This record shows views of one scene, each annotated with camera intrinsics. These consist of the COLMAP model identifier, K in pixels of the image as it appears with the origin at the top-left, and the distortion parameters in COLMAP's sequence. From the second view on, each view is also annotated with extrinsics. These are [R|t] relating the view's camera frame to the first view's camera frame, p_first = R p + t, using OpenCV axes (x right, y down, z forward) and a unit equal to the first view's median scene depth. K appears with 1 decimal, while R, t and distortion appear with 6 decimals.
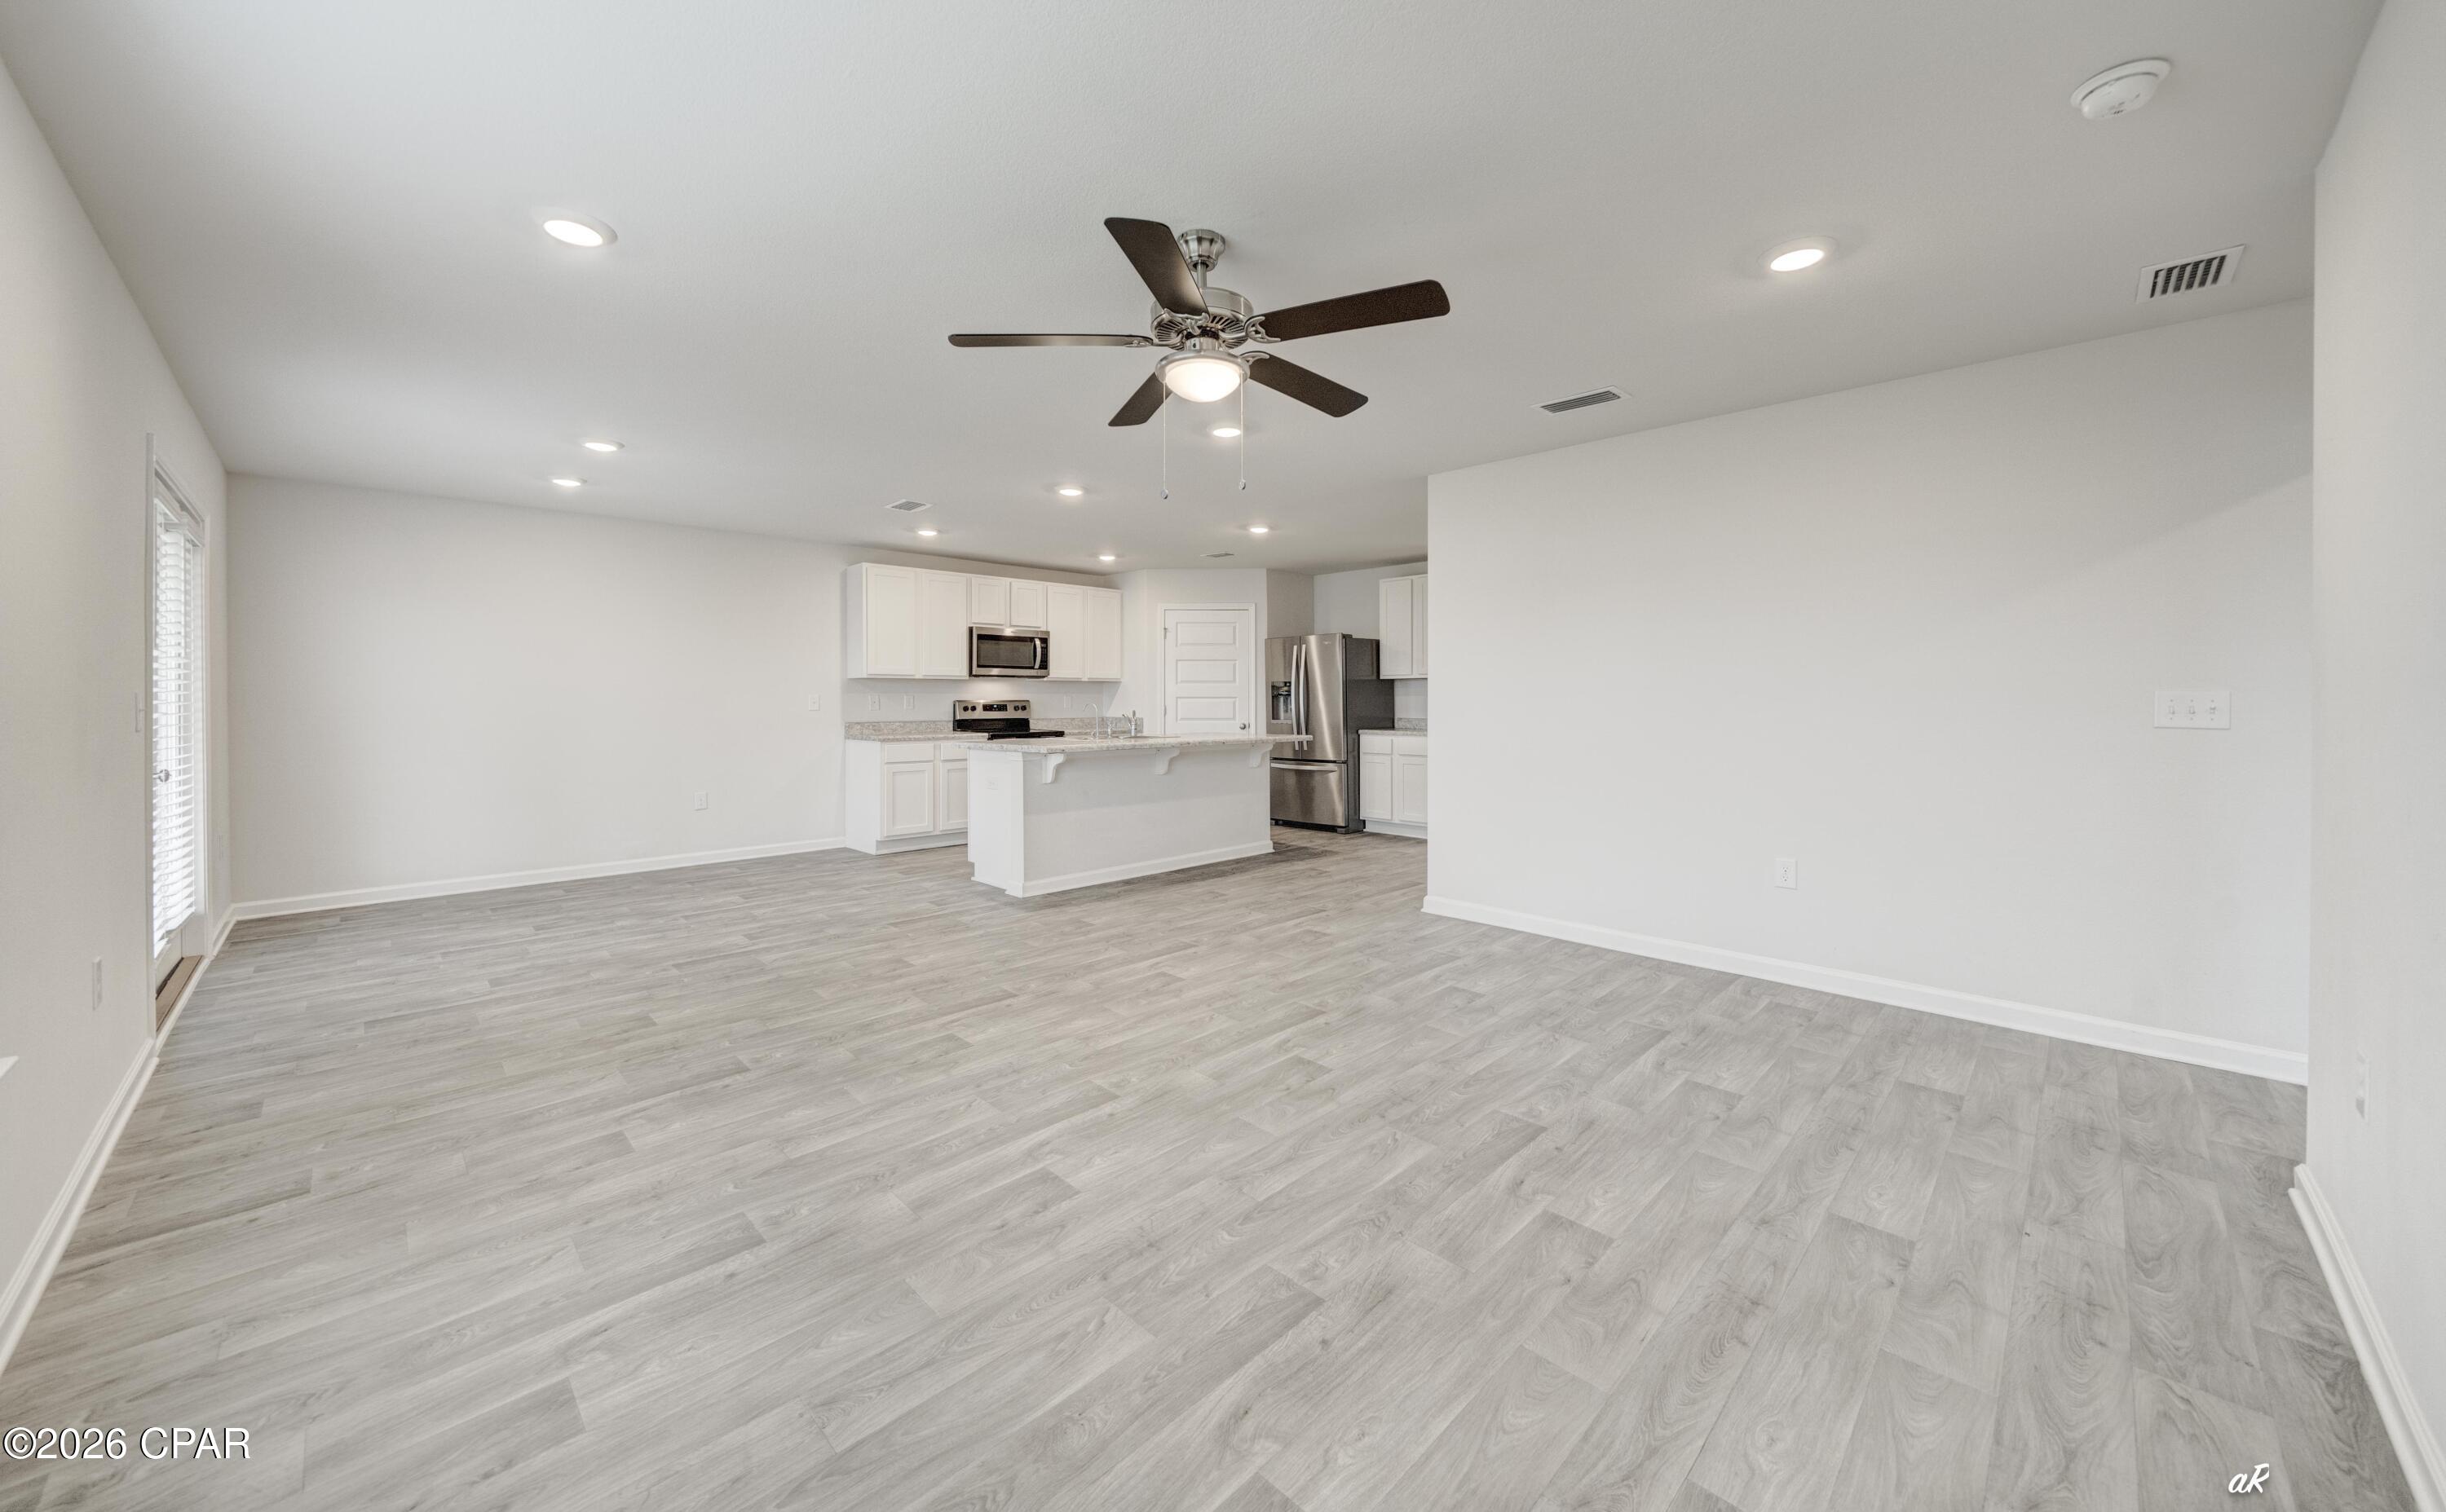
lens RADIAL K [[886.7, 0, 1215.9], [0, 886.7, 637.9], [0, 0, 1]] dist [-0.004944, 0.000497]
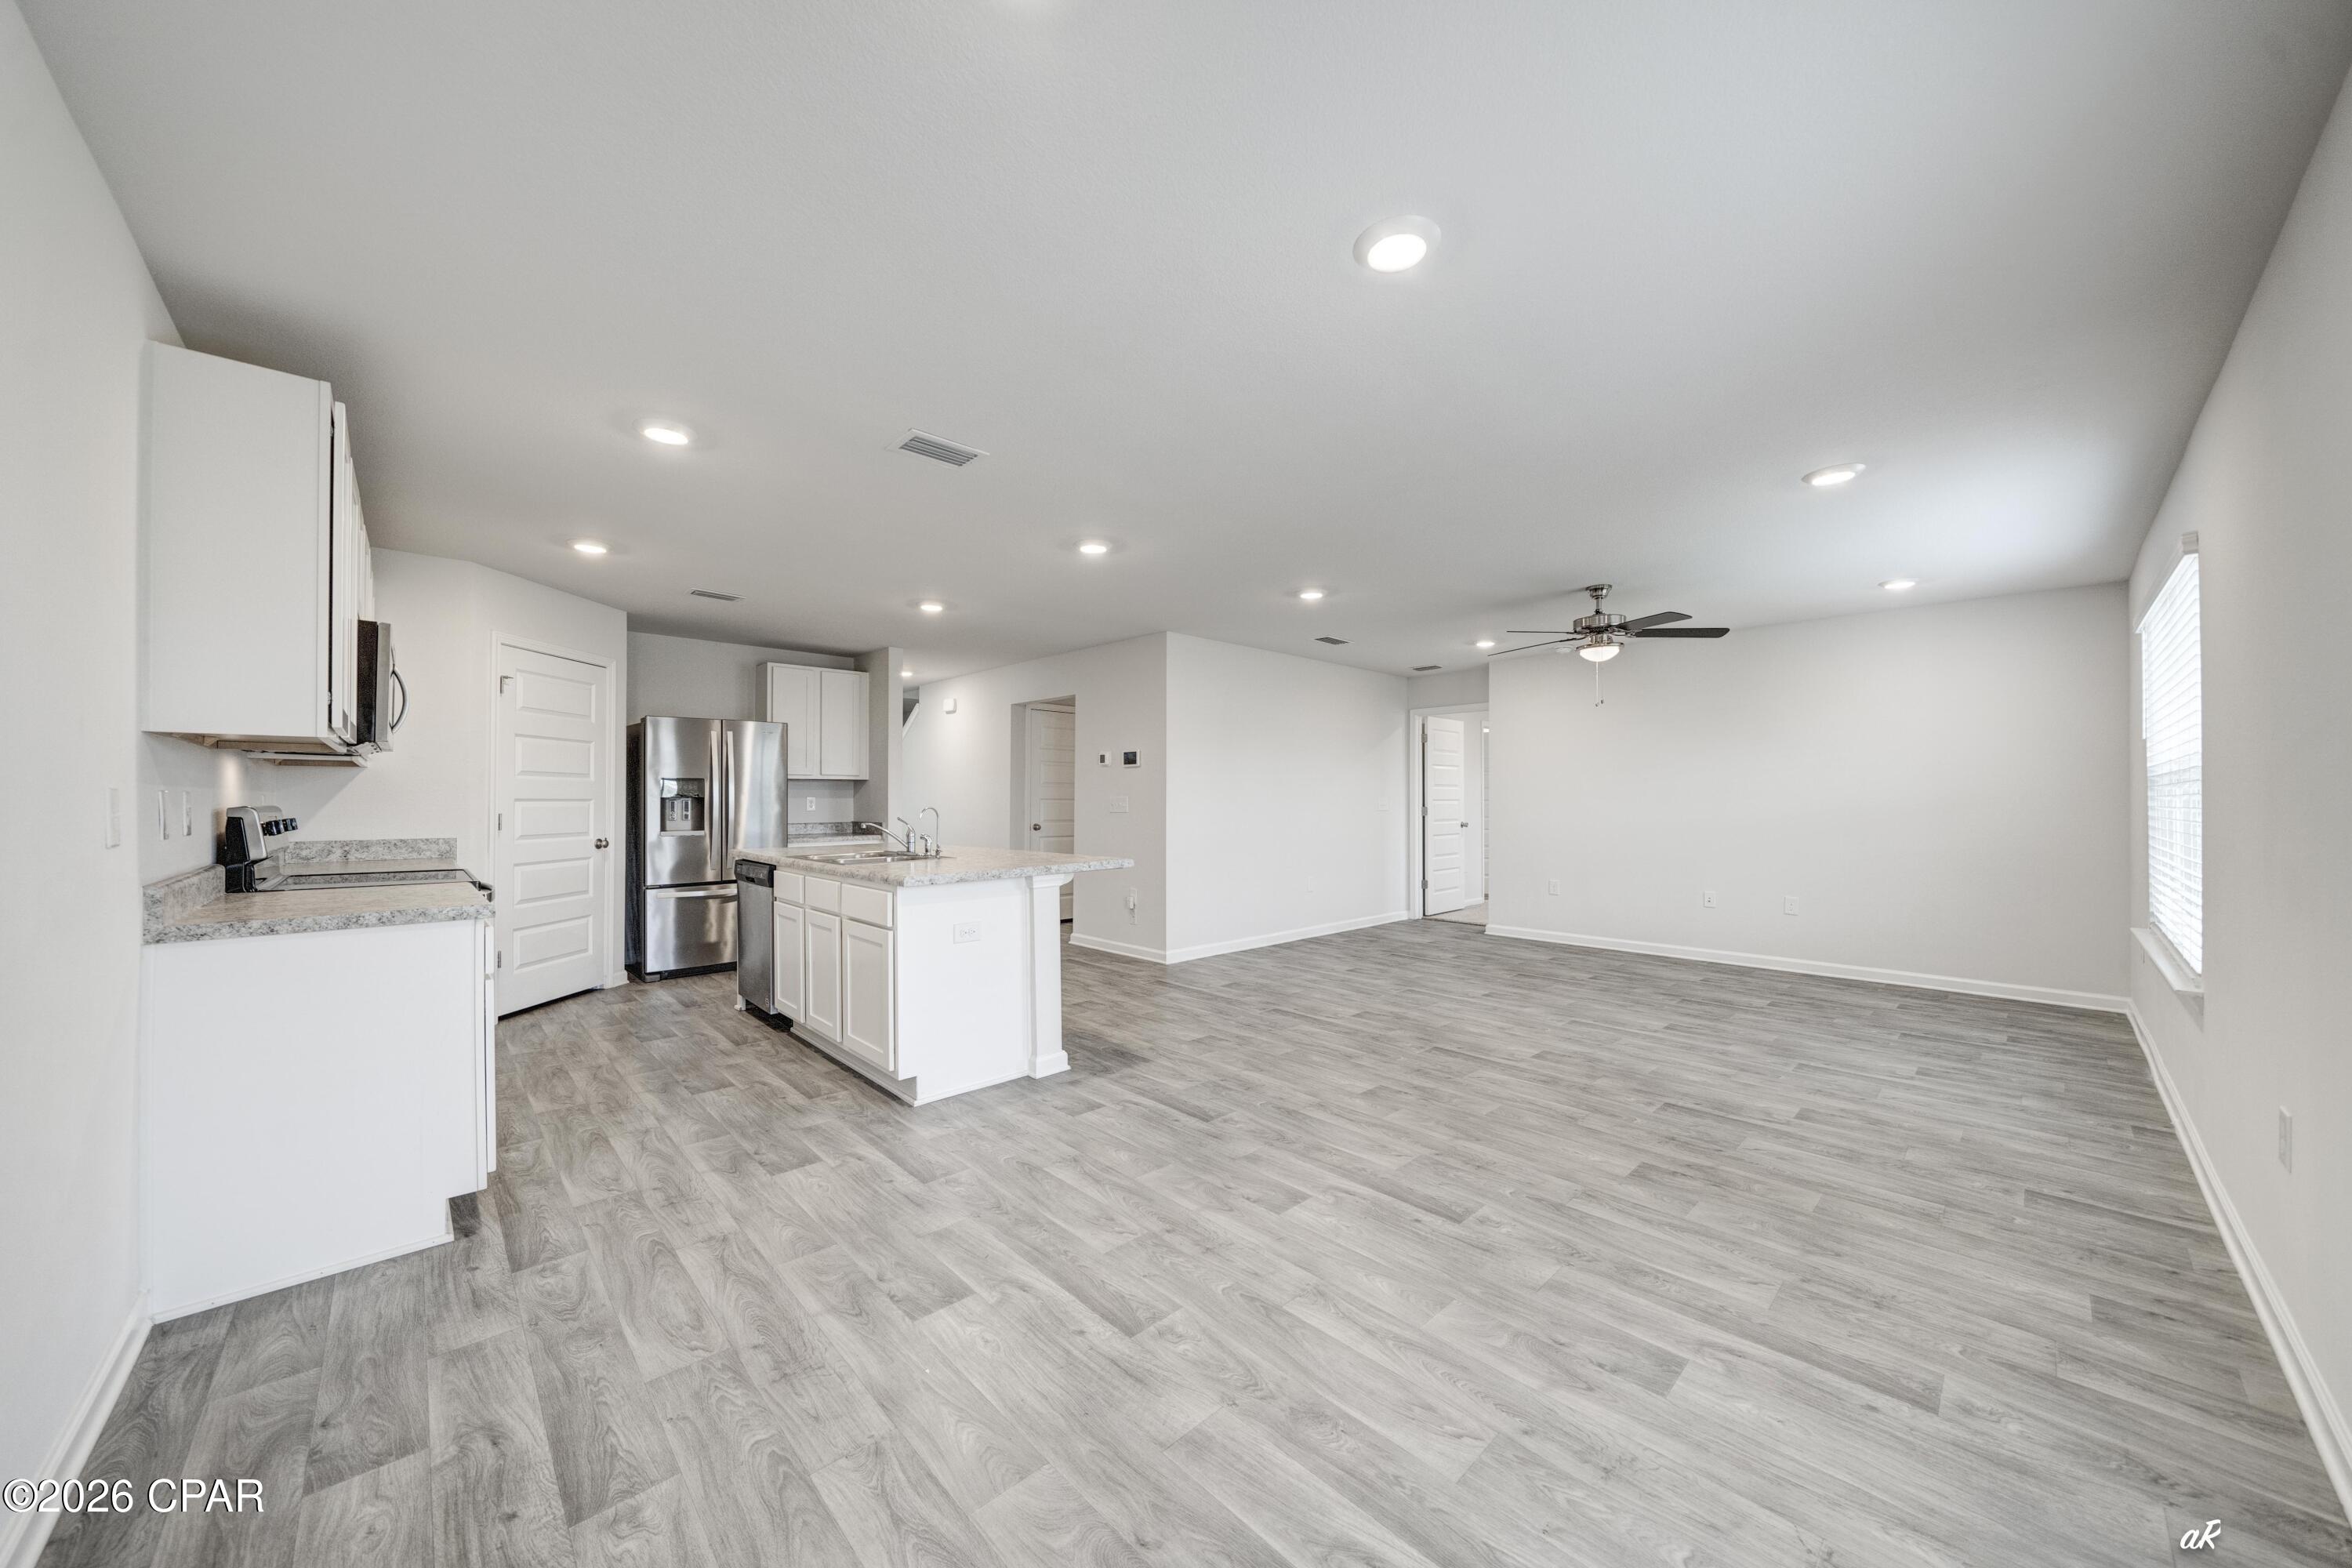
lens RADIAL K [[828.1, 0, 1176.4], [0, 828.1, 791.7], [0, 0, 1]] dist [-0.013351, 0.002000]
pose [[0.015102, 0.011162, 0.999824, -1.700085], [-0.064527, 0.997864, -0.010166, 0.118283], [-0.997802, -0.064362, 0.015790, 1.707523]]
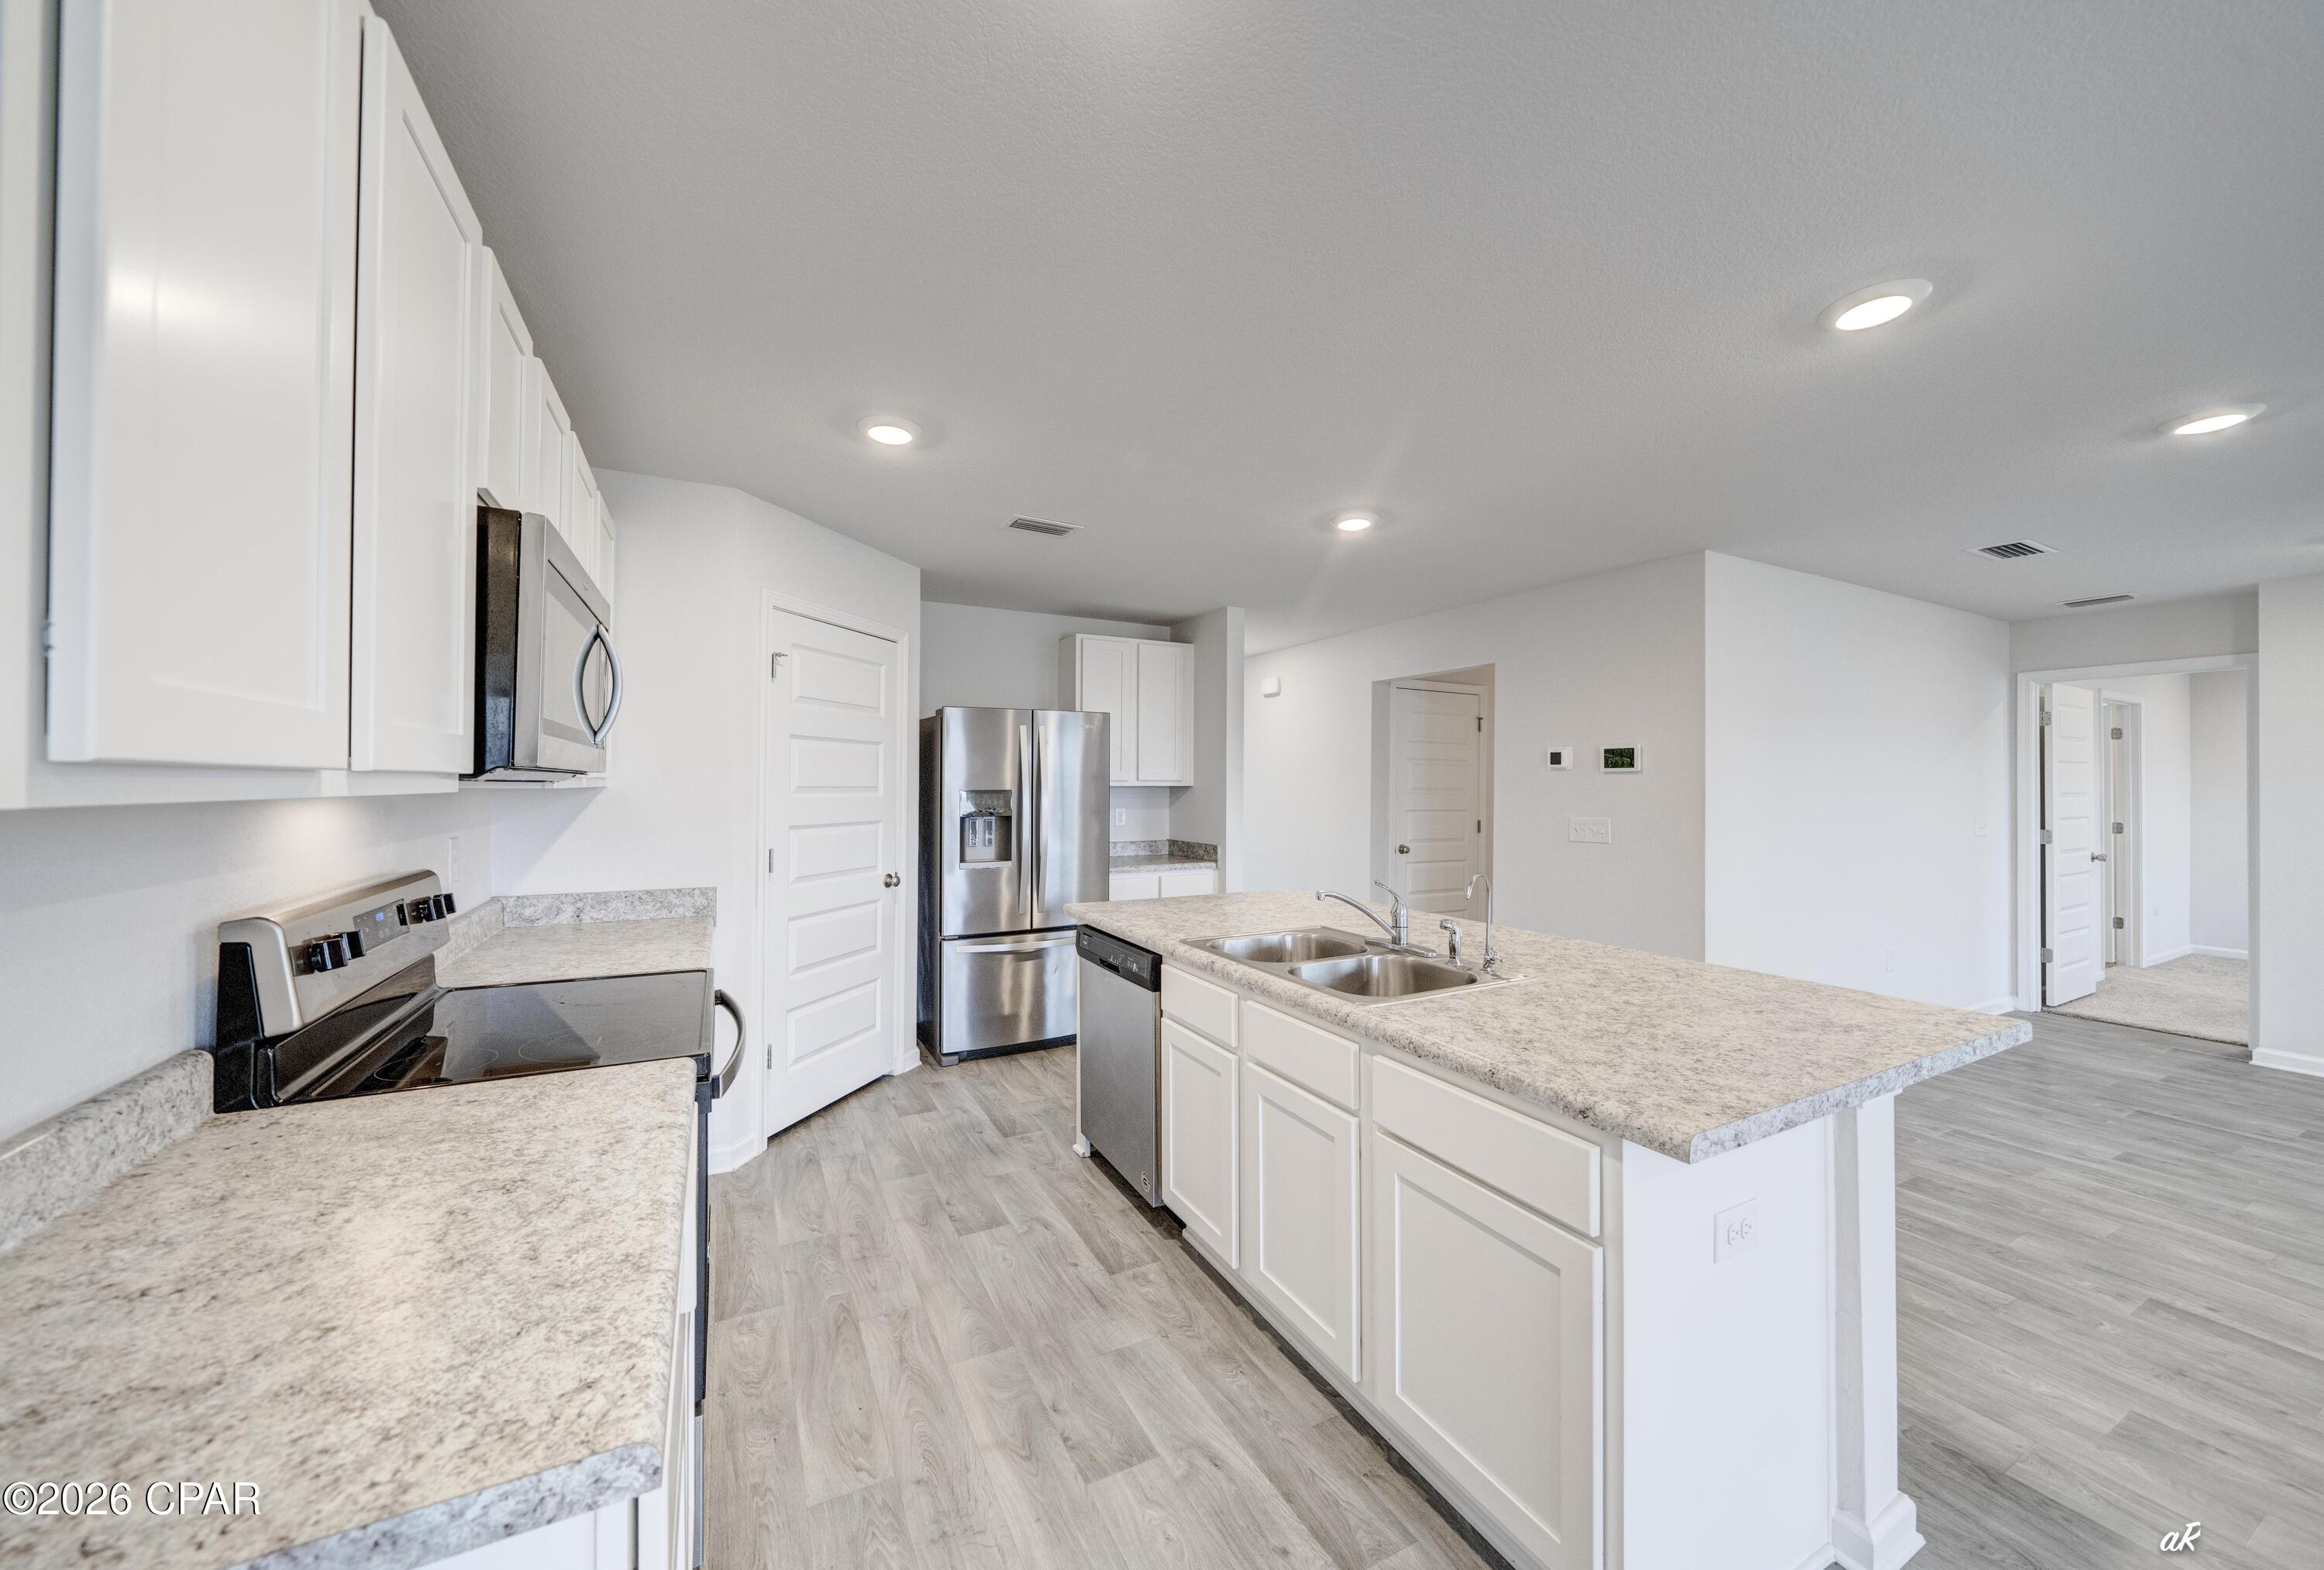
lens RADIAL K [[825.2, 0, 1134.2], [0, 825.2, 773.7], [0, 0, 1]] dist [-0.005253, -0.000062]
pose [[0.306205, 0.016239, 0.951827, -1.065557], [-0.067411, 0.997714, 0.004665, 0.089704], [-0.949576, -0.065592, 0.306599, 2.215830]]
